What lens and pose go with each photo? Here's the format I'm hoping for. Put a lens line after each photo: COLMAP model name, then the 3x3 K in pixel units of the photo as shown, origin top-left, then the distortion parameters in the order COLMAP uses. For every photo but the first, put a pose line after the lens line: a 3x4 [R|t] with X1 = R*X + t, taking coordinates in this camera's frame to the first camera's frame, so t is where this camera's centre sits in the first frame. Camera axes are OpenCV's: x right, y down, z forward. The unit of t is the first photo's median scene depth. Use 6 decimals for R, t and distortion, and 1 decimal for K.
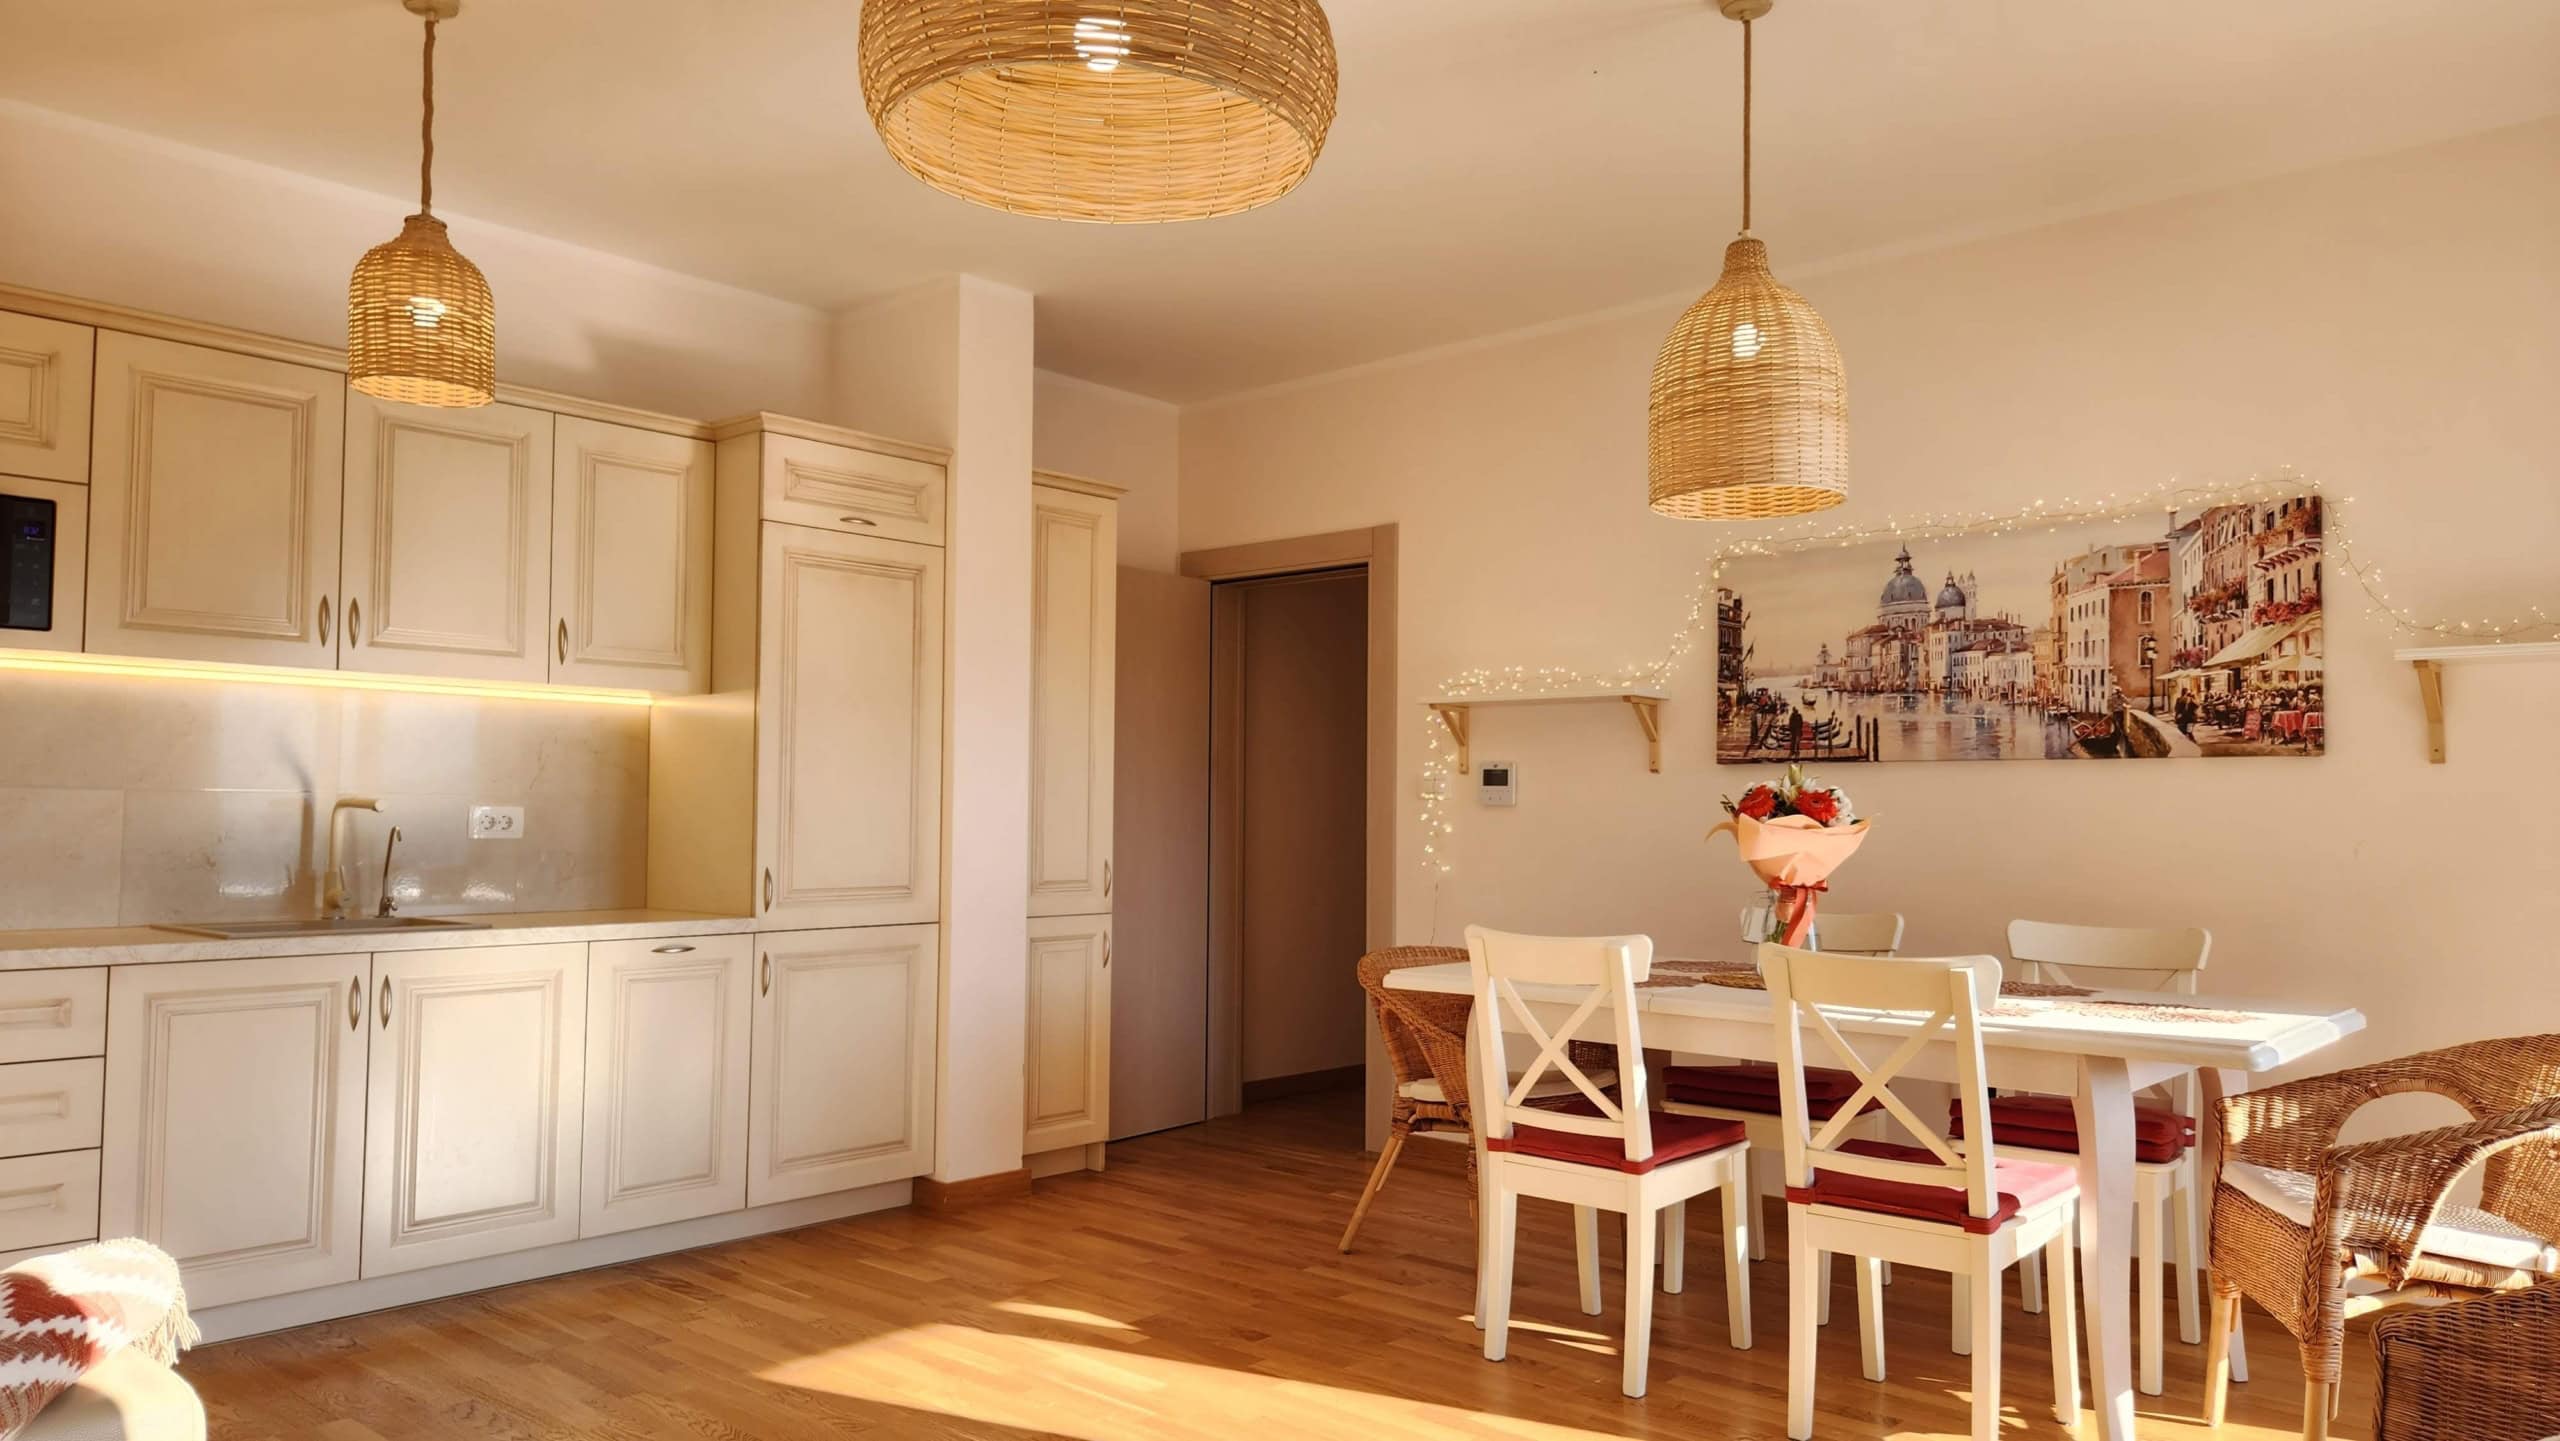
lens RADIAL K [[1727.6, 0, 1282.1], [0, 1727.6, 729.3], [0, 0, 1]] dist [0.063862, -0.024922]
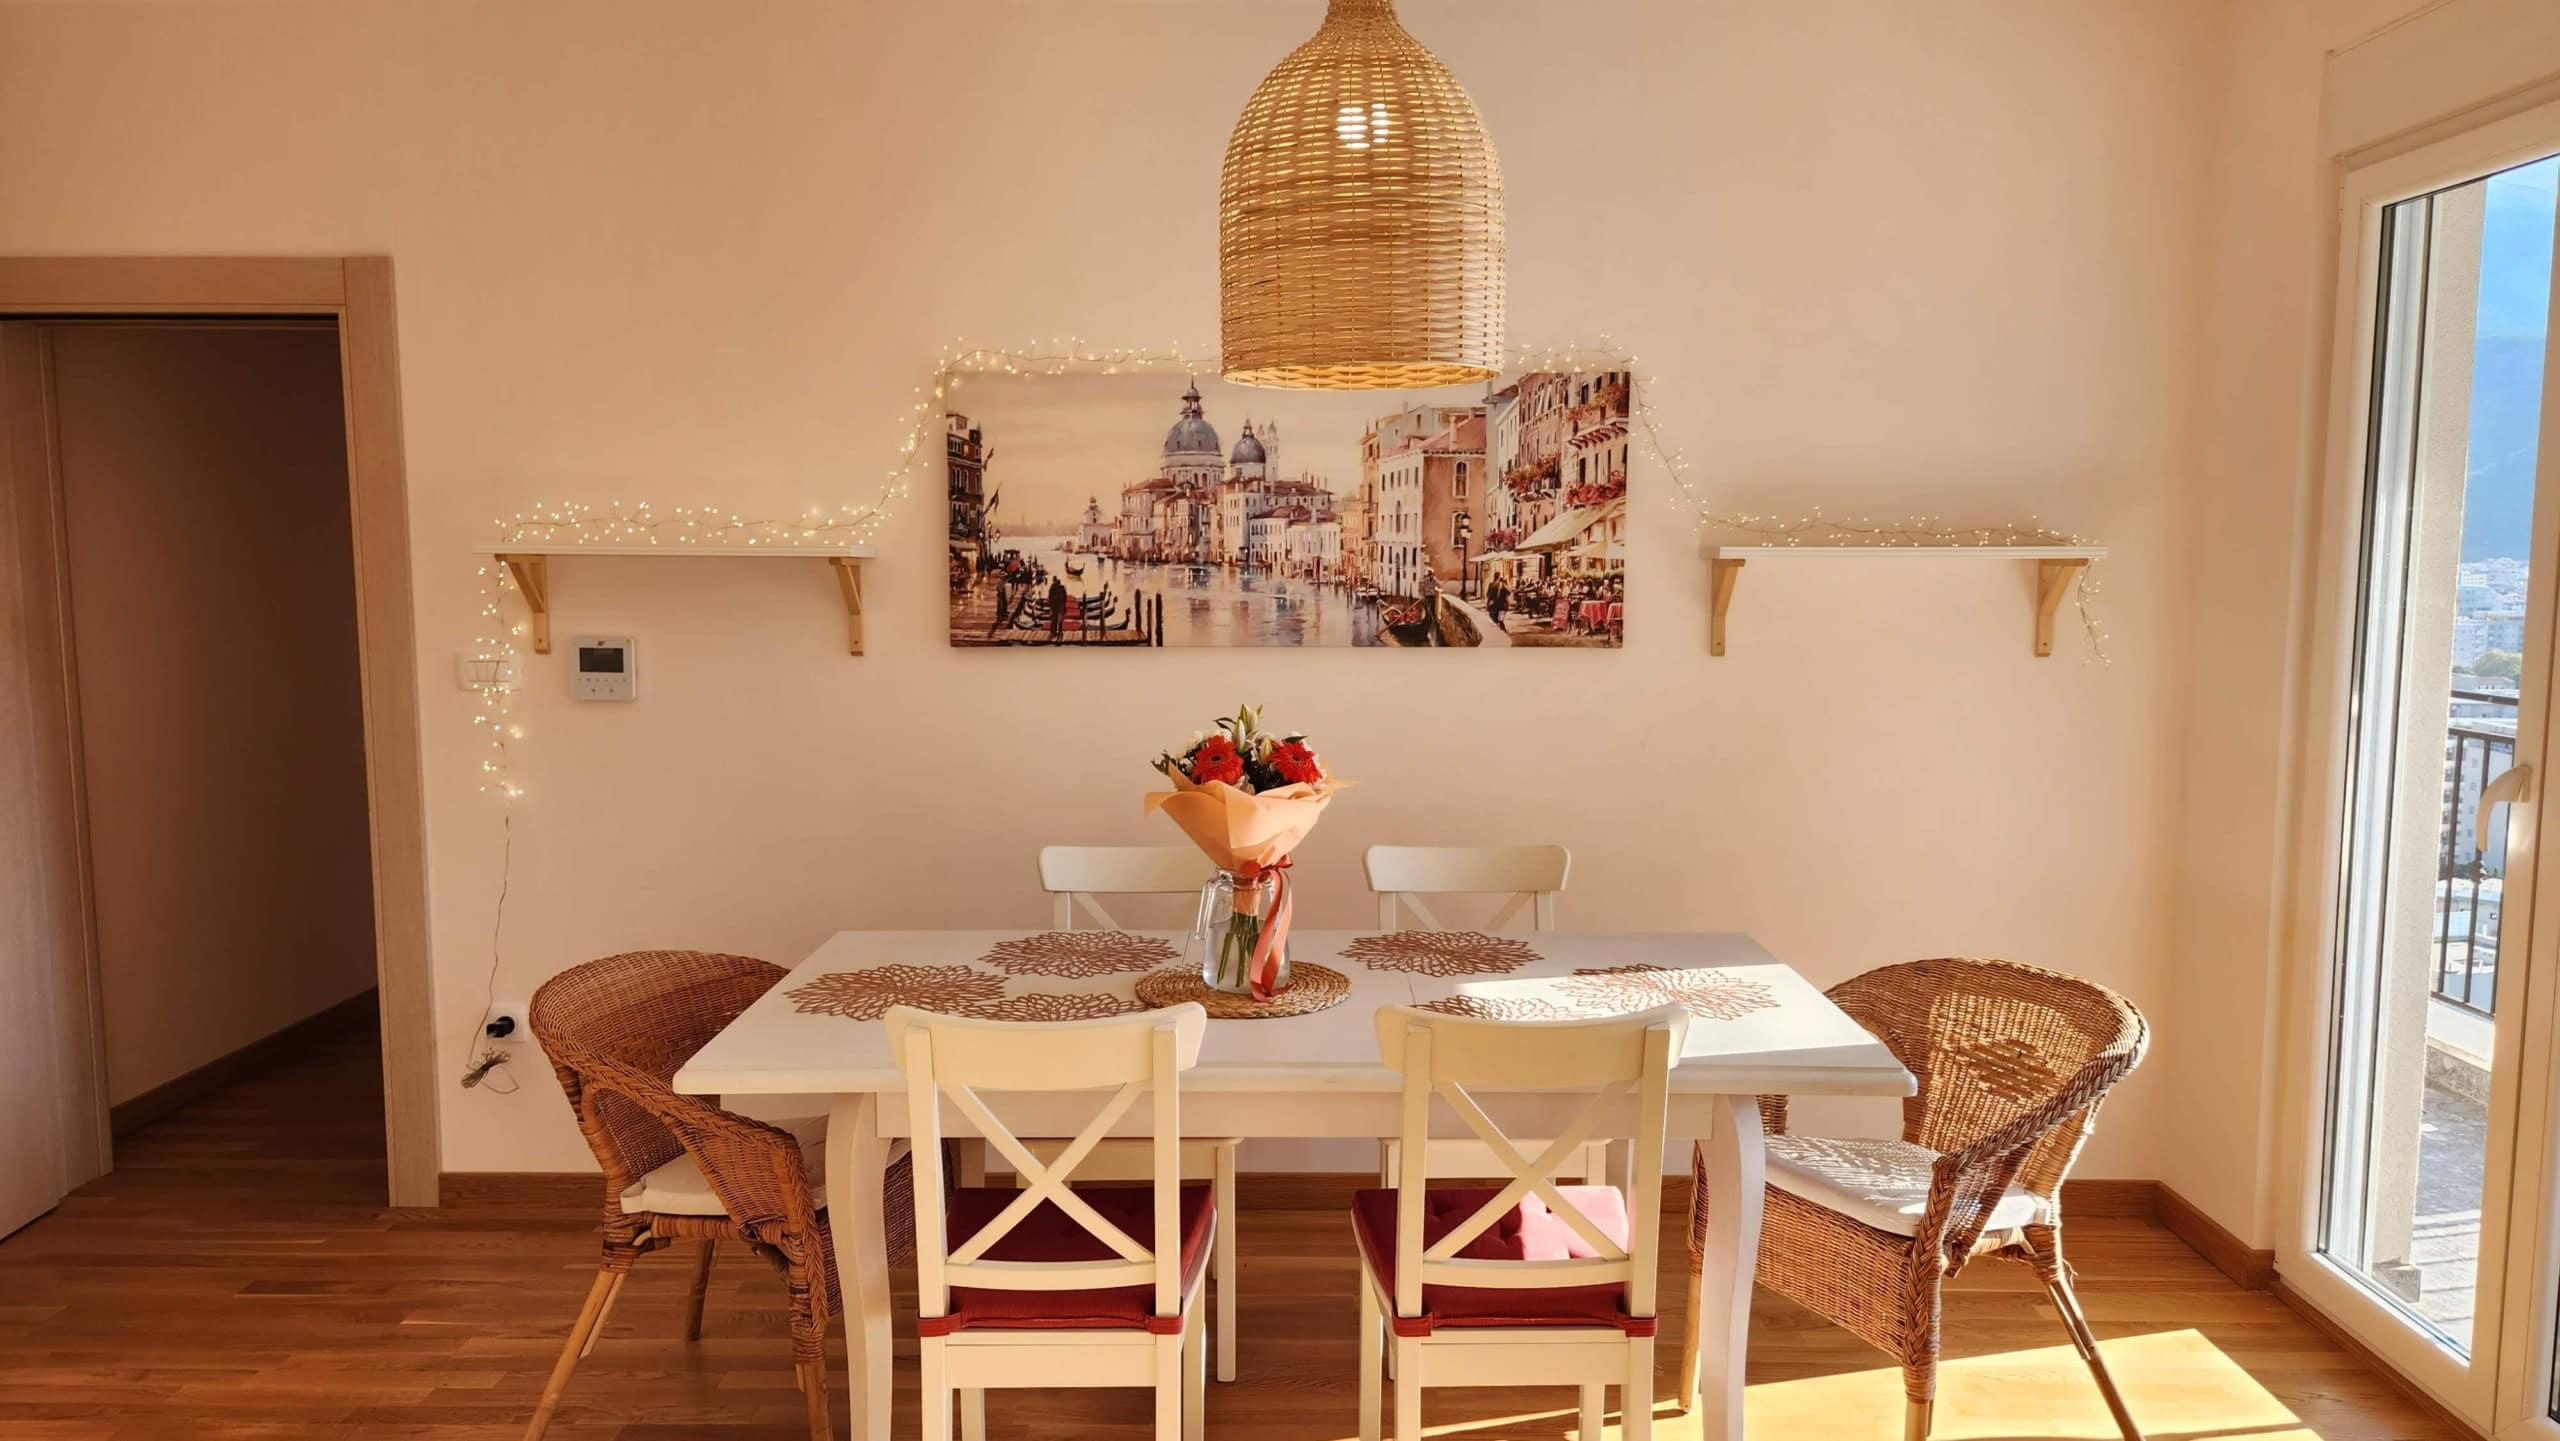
lens RADIAL K [[1727.6, 0, 1270.7], [0, 1727.6, 715.9], [0, 0, 1]] dist [0.063862, -0.024922]
pose [[0.757725, -0.072143, 0.648574, -0.160355], [-0.028533, 0.989257, 0.143373, -0.072436], [-0.651950, -0.127143, 0.747527, 0.376164]]
